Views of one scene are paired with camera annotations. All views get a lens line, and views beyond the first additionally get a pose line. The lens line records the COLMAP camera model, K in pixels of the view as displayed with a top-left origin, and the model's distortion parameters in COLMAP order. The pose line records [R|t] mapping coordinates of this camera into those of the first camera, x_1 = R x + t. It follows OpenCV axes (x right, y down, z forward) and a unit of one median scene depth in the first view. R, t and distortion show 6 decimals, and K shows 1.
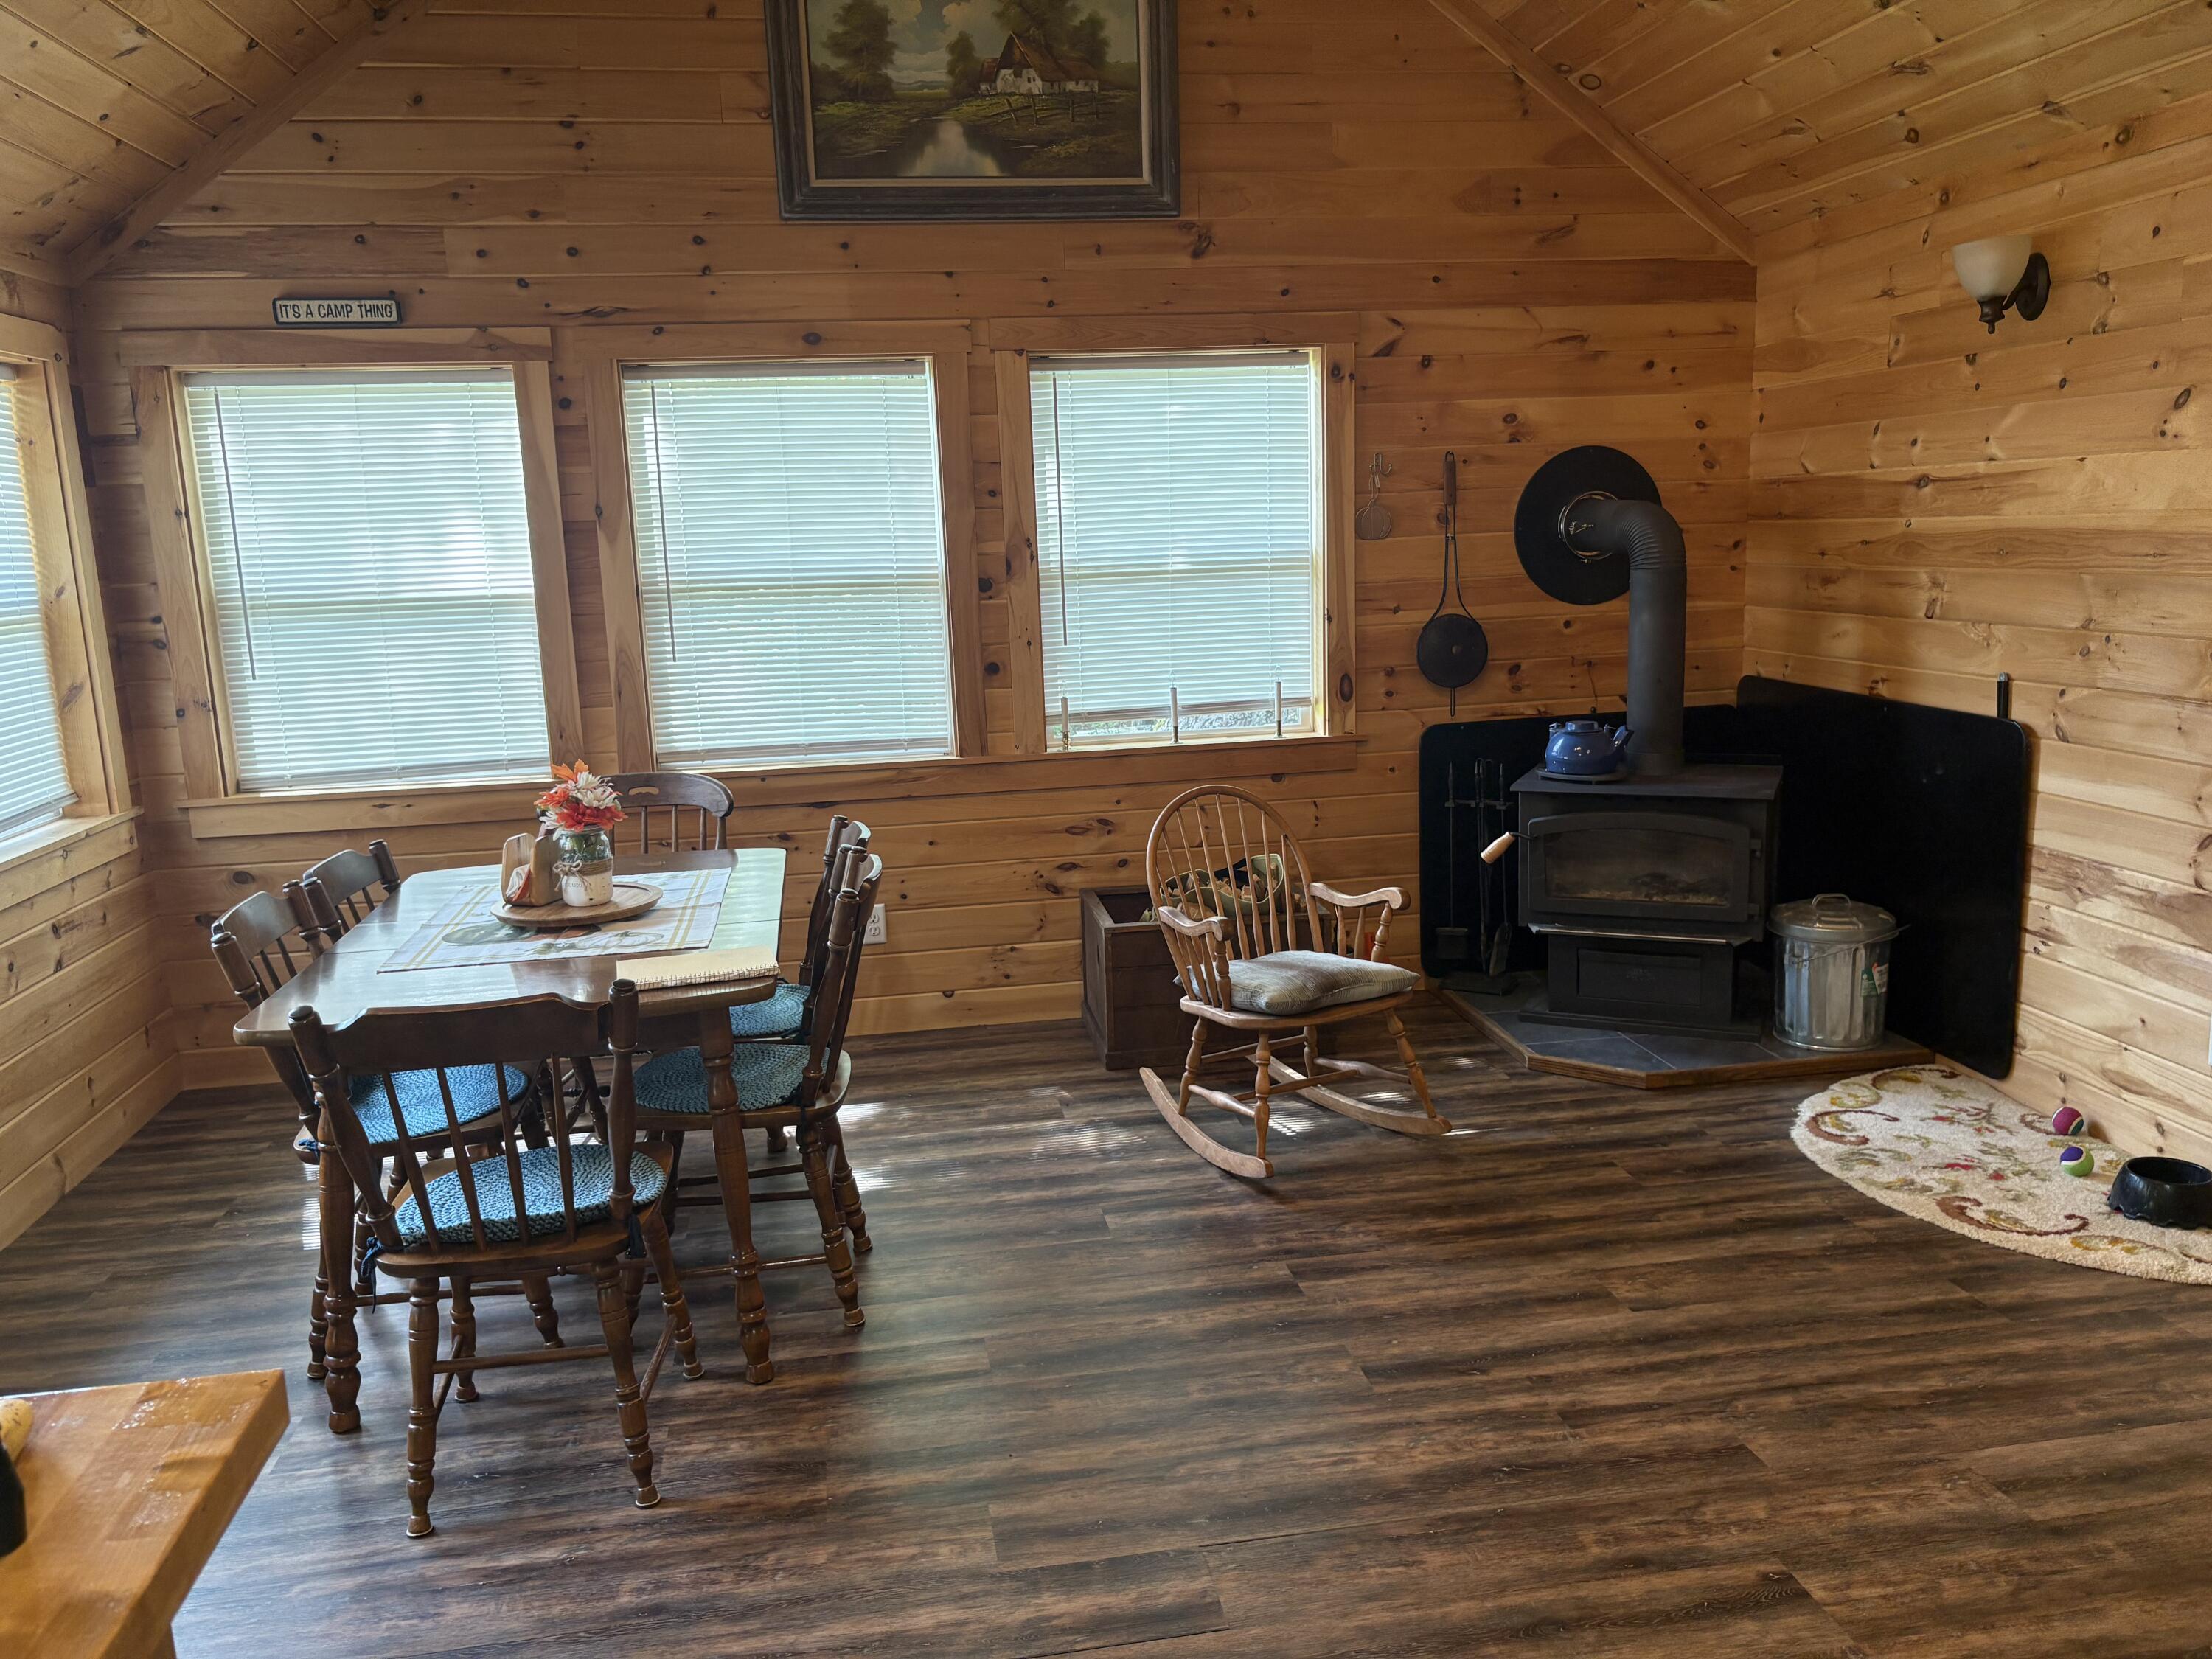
lens RADIAL K [[1675.5, 0, 1106.0], [0, 1675.5, 829.5], [0, 0, 1]] dist [0.038818, -0.040335]
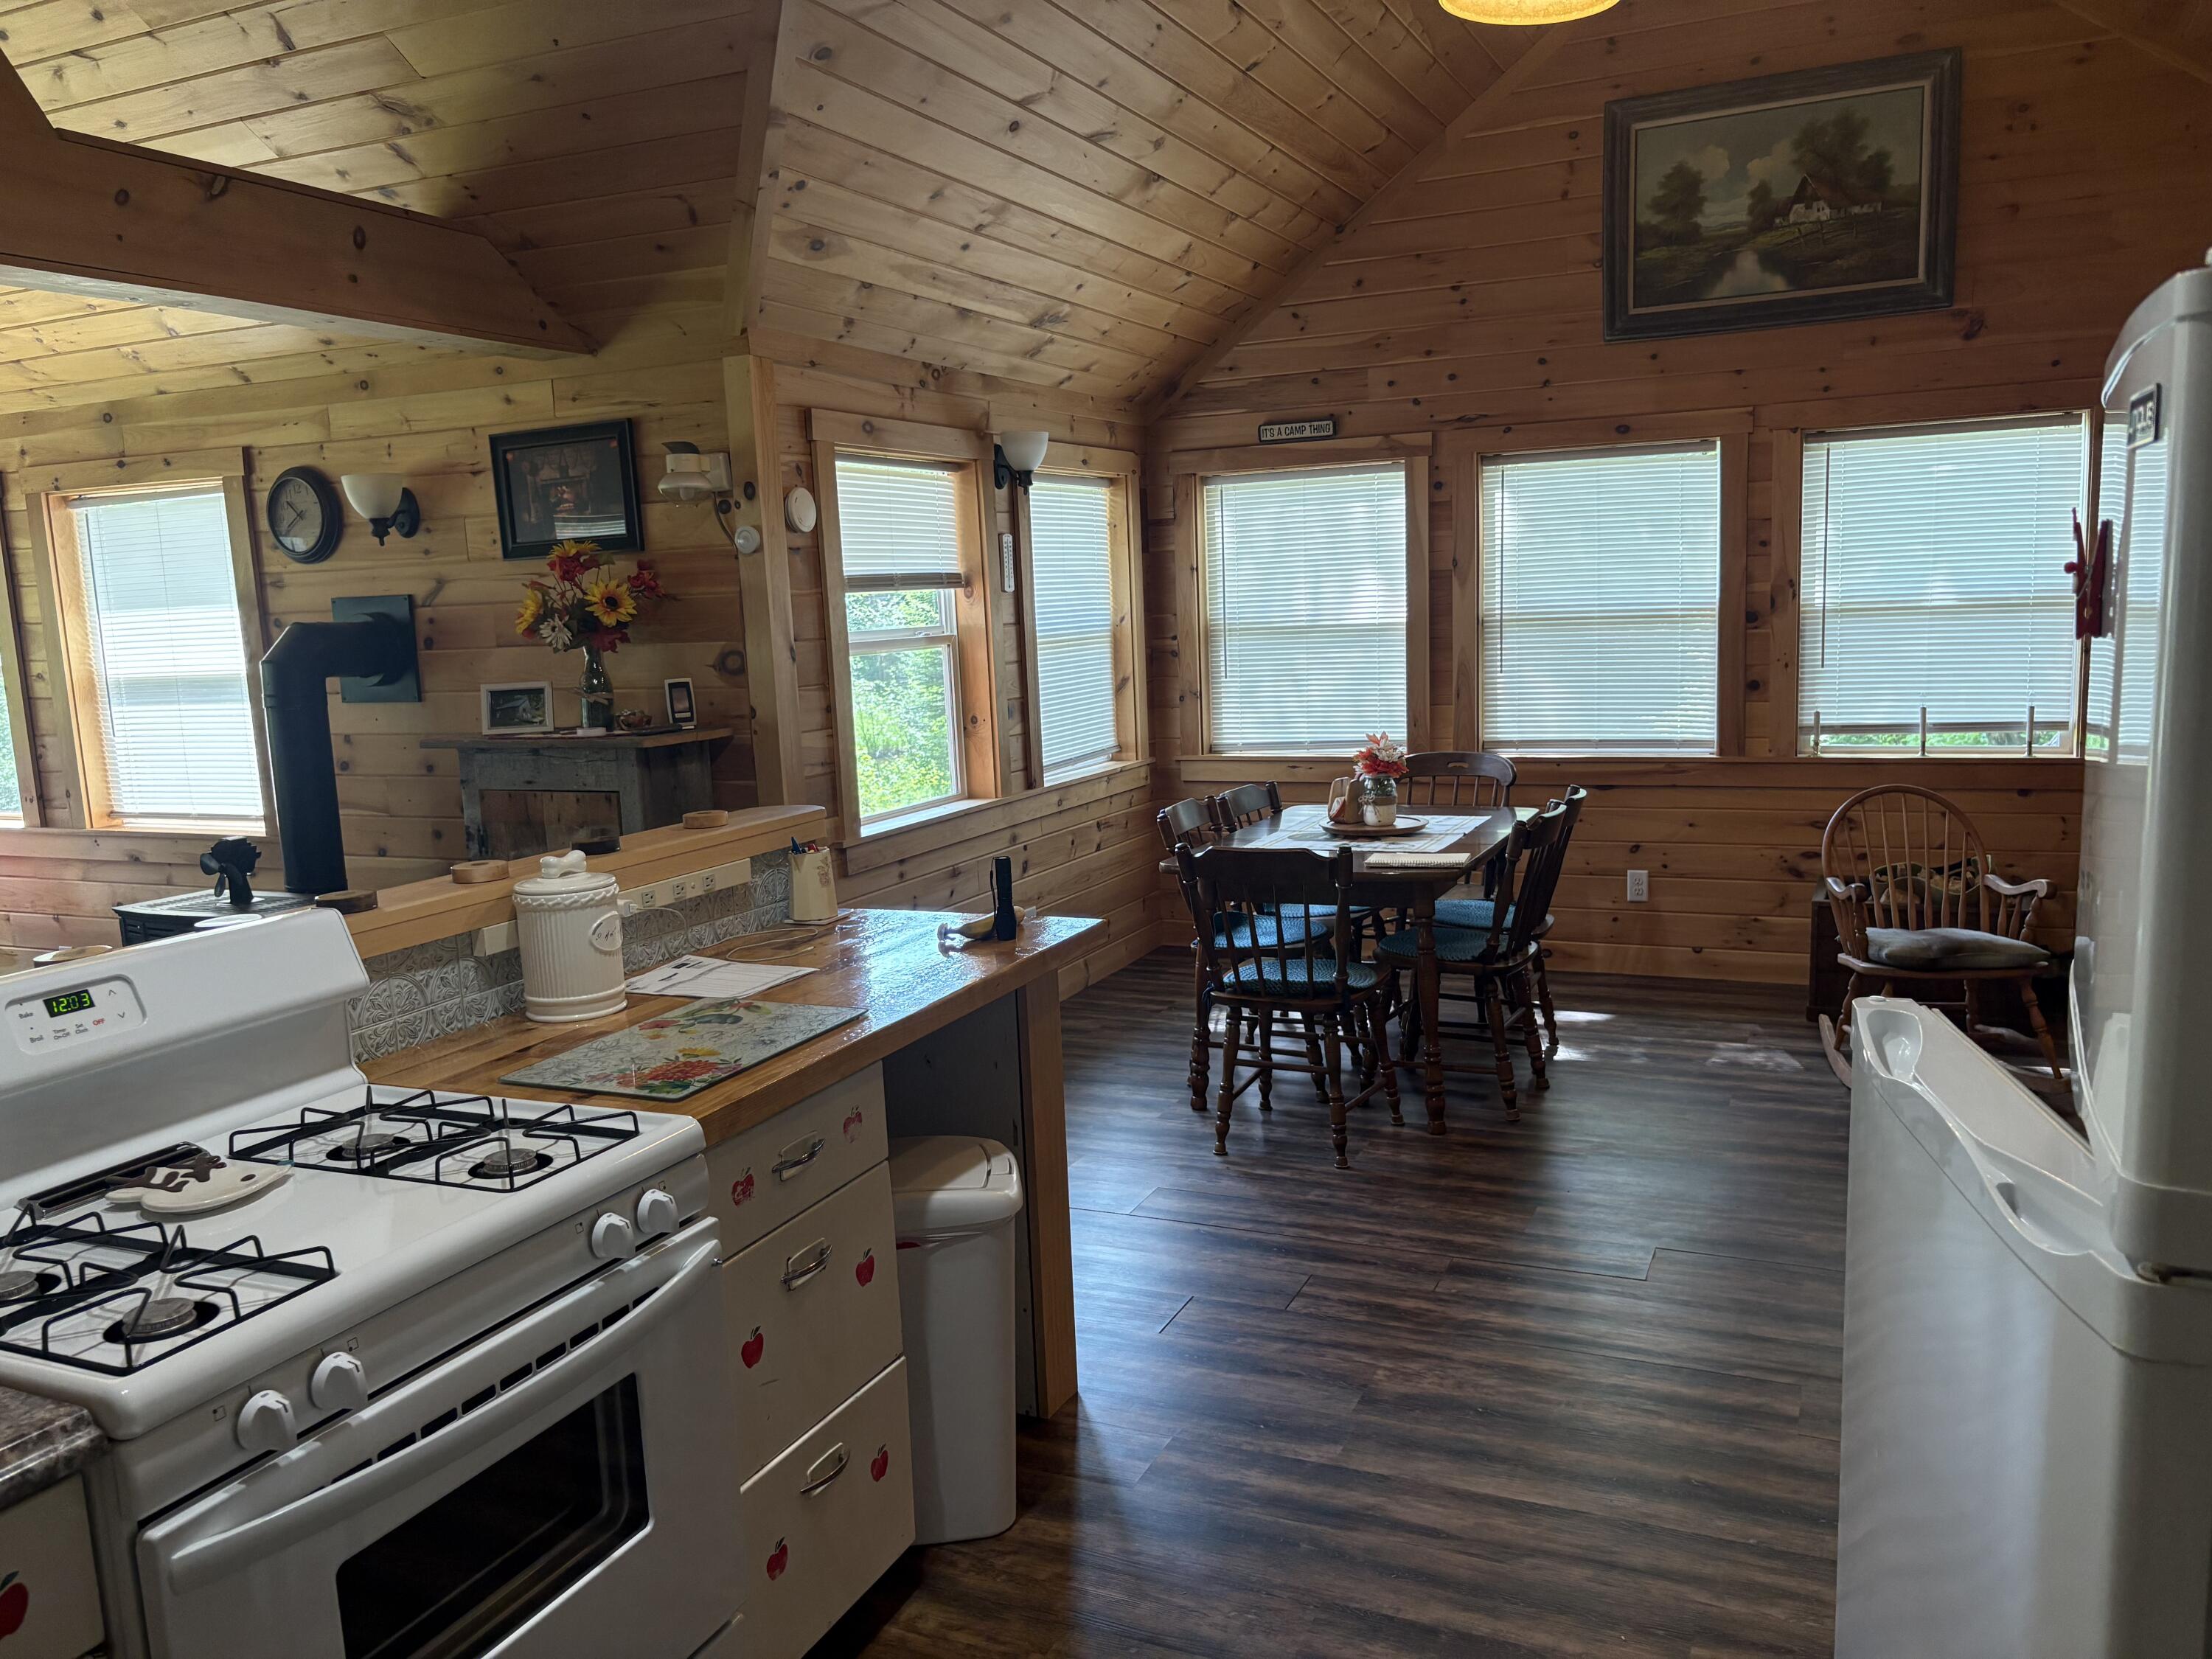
lens RADIAL K [[1681.9, 0, 1106.0], [0, 1681.9, 829.5], [0, 0, 1]] dist [0.013355, -0.010747]
pose [[0.829849, 0.079187, -0.552341, 0.242888], [-0.088448, 0.996031, 0.009911, 0.040506], [0.550934, 0.040629, 0.833560, -0.300390]]
